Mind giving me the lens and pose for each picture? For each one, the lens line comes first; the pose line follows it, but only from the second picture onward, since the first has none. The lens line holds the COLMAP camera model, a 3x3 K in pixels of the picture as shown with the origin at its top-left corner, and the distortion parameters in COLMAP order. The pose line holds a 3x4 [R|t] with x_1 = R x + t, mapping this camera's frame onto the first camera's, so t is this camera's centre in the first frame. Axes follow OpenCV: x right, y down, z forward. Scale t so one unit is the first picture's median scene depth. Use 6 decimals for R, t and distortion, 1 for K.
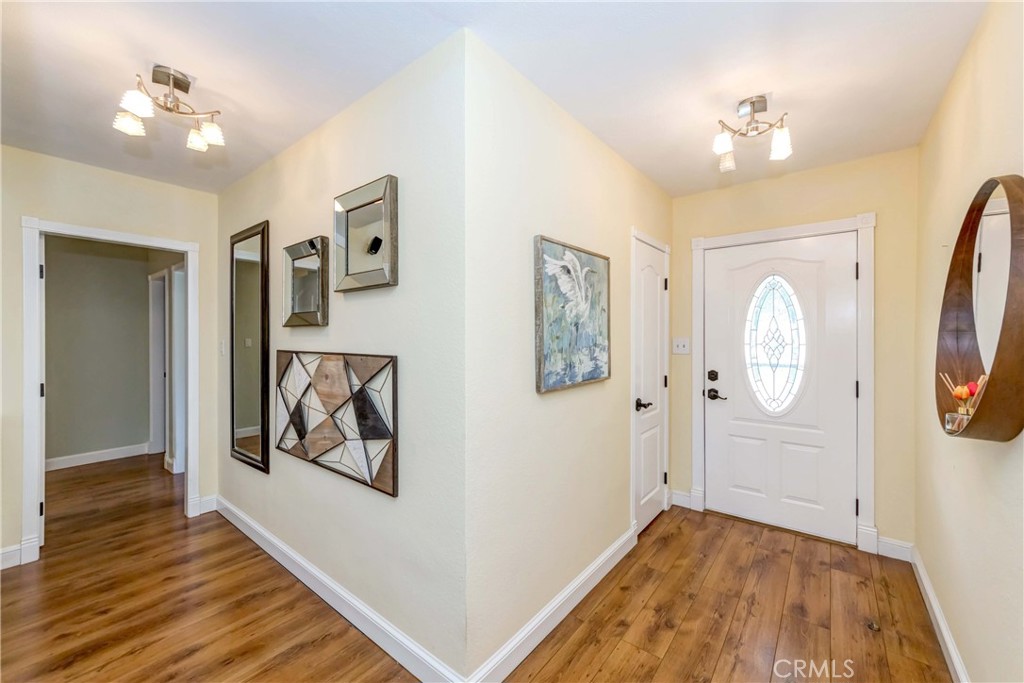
lens RADIAL K [[401.5, 0, 506.4], [0, 401.5, 334.6], [0, 0, 1]] dist [-0.003428, -0.000910]
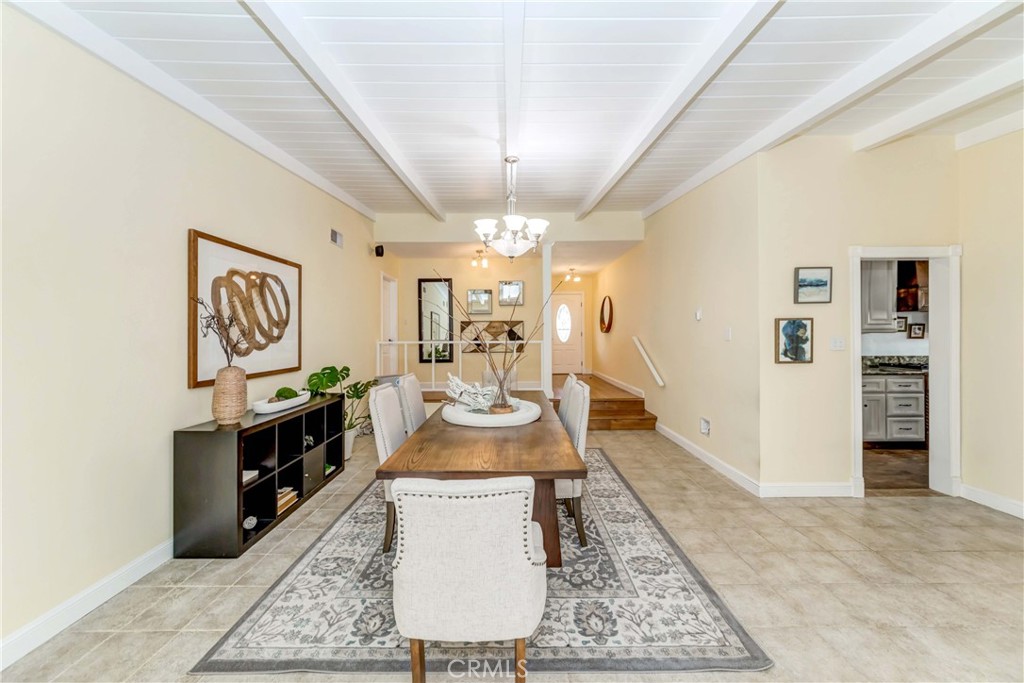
lens RADIAL K [[366.2, 0, 511.4], [0, 366.2, 334.2], [0, 0, 1]] dist [-0.002507, 0.001563]
pose [[0.778708, -0.003045, 0.627379, -1.734496], [0.004173, 0.999991, -0.000326, 0.121645], [-0.627373, 0.002871, 0.778714, -1.247827]]
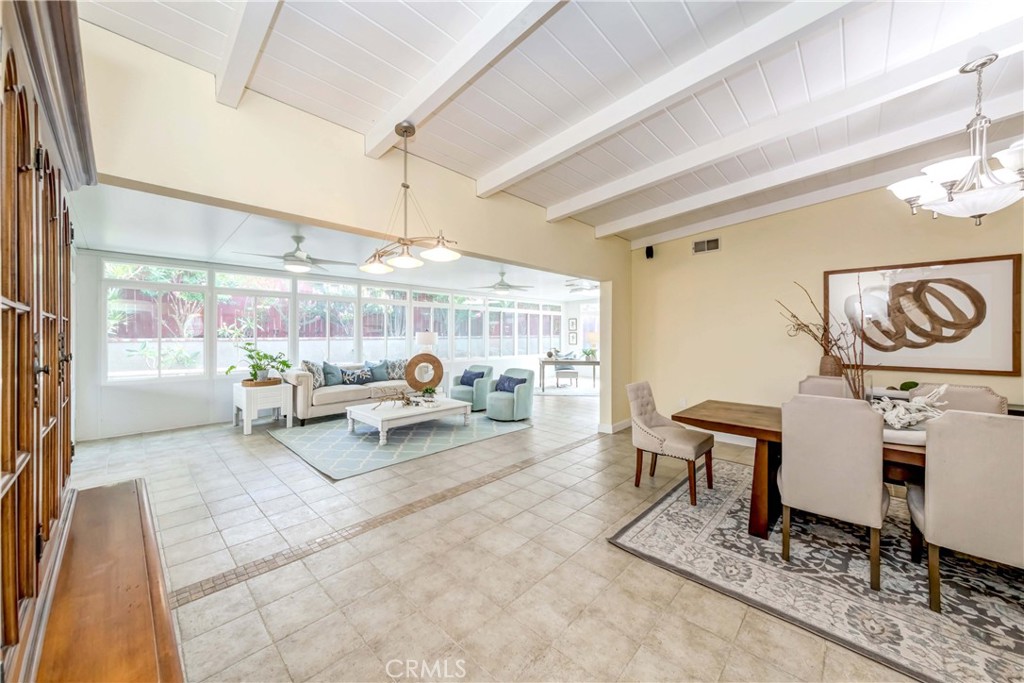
lens RADIAL K [[366.2, 0, 511.7], [0, 366.2, 335.5], [0, 0, 1]] dist [-0.002507, 0.001563]
pose [[-0.067017, 0.001650, -0.997750, -0.313762], [-0.004381, 0.999989, 0.001948, 0.125402], [0.997742, 0.004502, -0.067009, -1.235896]]
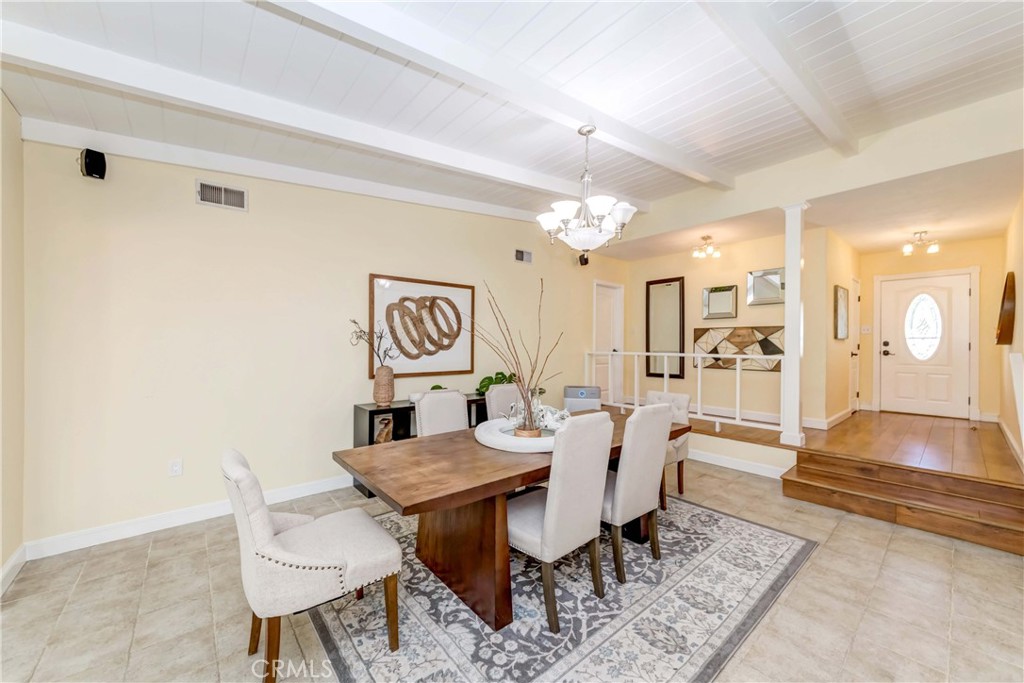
lens RADIAL K [[383.6, 0, 506.6], [0, 383.6, 344.9], [0, 0, 1]] dist [-0.005279, 0.000039]
pose [[0.981410, 0.005342, -0.191849, -1.065147], [-0.004710, 0.999982, 0.003751, 0.117120], [0.191866, -0.002778, 0.981417, -1.347064]]
